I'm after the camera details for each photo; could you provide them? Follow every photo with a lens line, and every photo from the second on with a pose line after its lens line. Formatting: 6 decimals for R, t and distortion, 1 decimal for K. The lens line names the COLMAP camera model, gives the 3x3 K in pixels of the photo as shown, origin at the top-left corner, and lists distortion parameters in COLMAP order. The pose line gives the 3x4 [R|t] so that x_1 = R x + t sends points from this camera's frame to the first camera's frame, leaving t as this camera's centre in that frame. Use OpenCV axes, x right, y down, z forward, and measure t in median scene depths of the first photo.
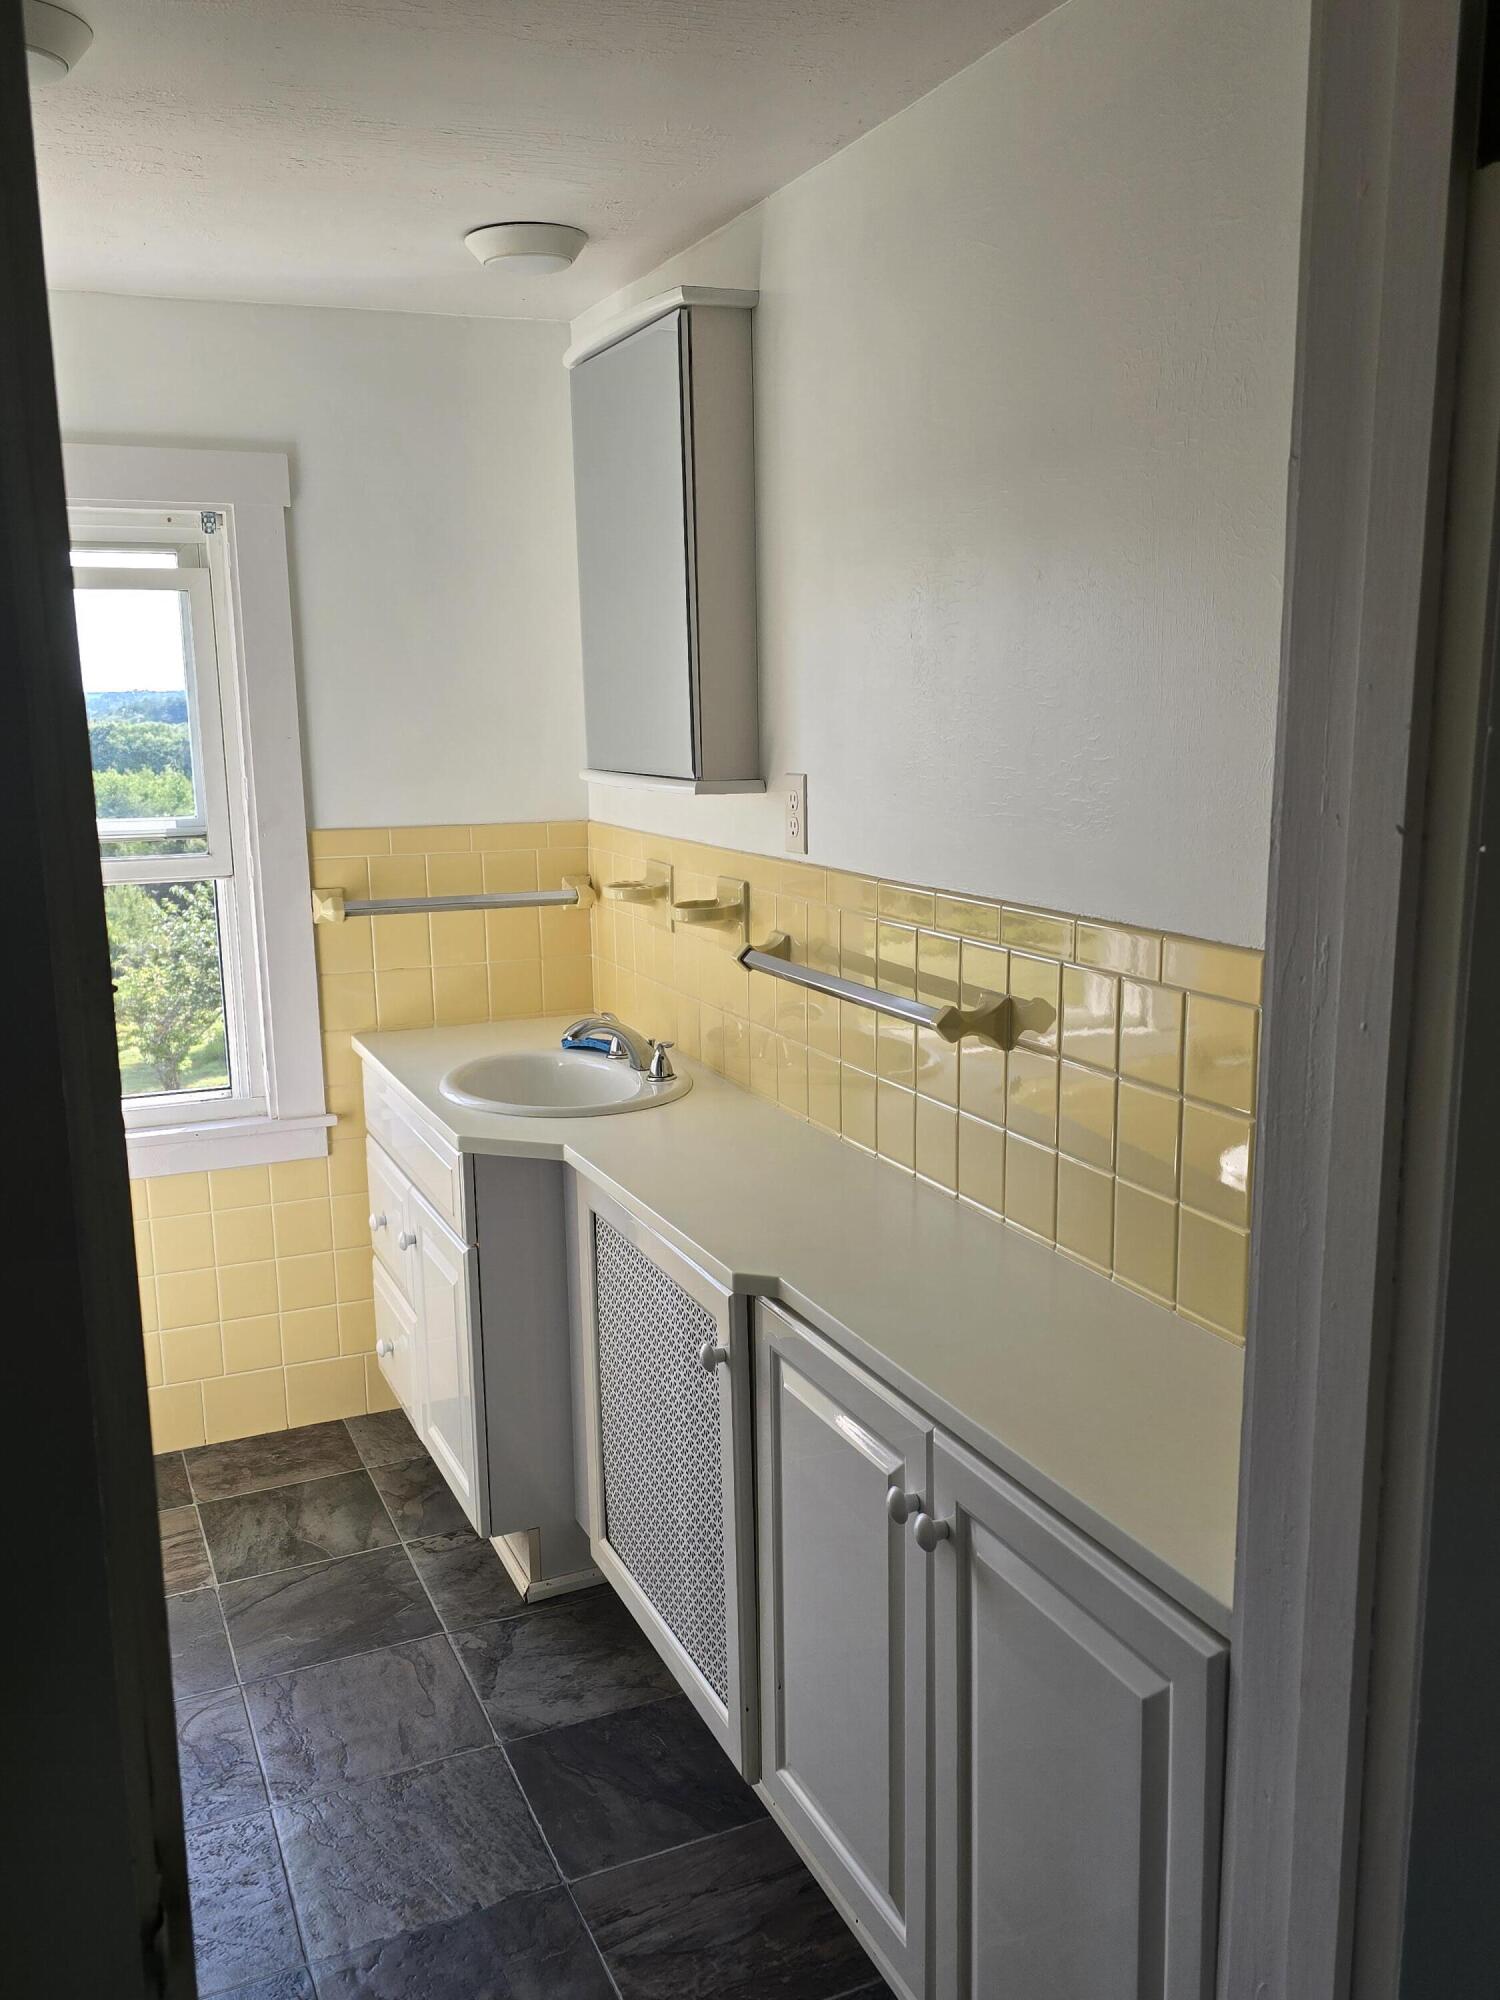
lens RADIAL K [[1683.4, 0, 755.7], [0, 1683.4, 1048.7], [0, 0, 1]] dist [0.002790, -0.130740]
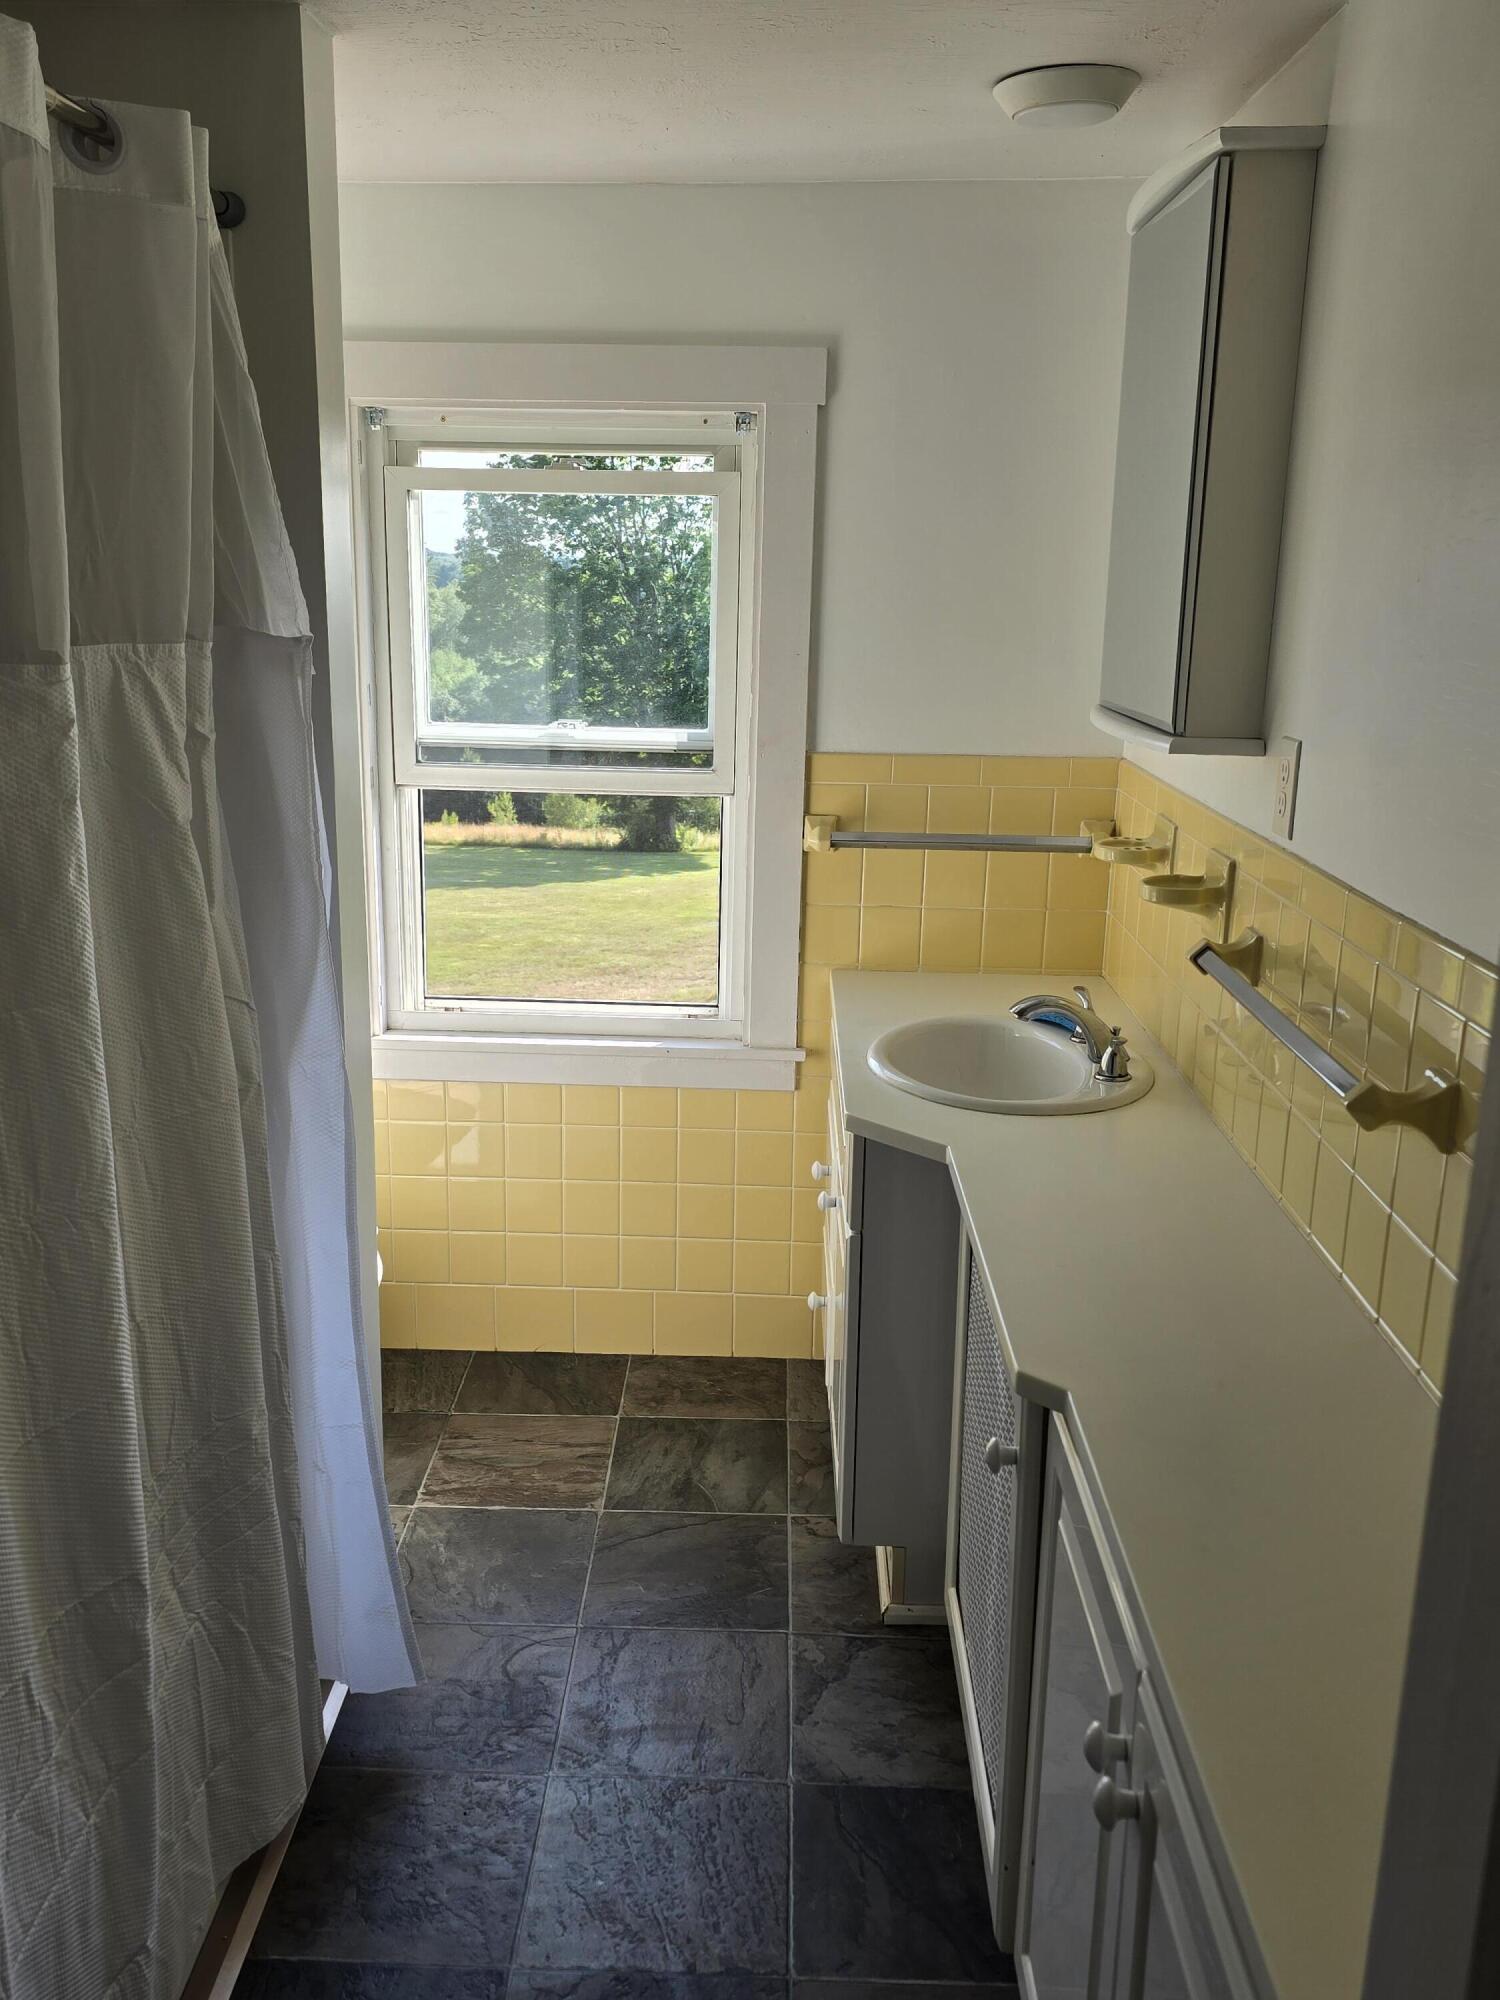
lens RADIAL K [[1675.8, 0, 653.6], [0, 1675.8, 999.1], [0, 0, 1]] dist [0.037574, -0.112255]
pose [[0.882760, 0.131335, -0.451094, 0.121083], [-0.111164, 0.991258, 0.071062, -0.057764], [0.456483, -0.012586, 0.889643, 0.133964]]
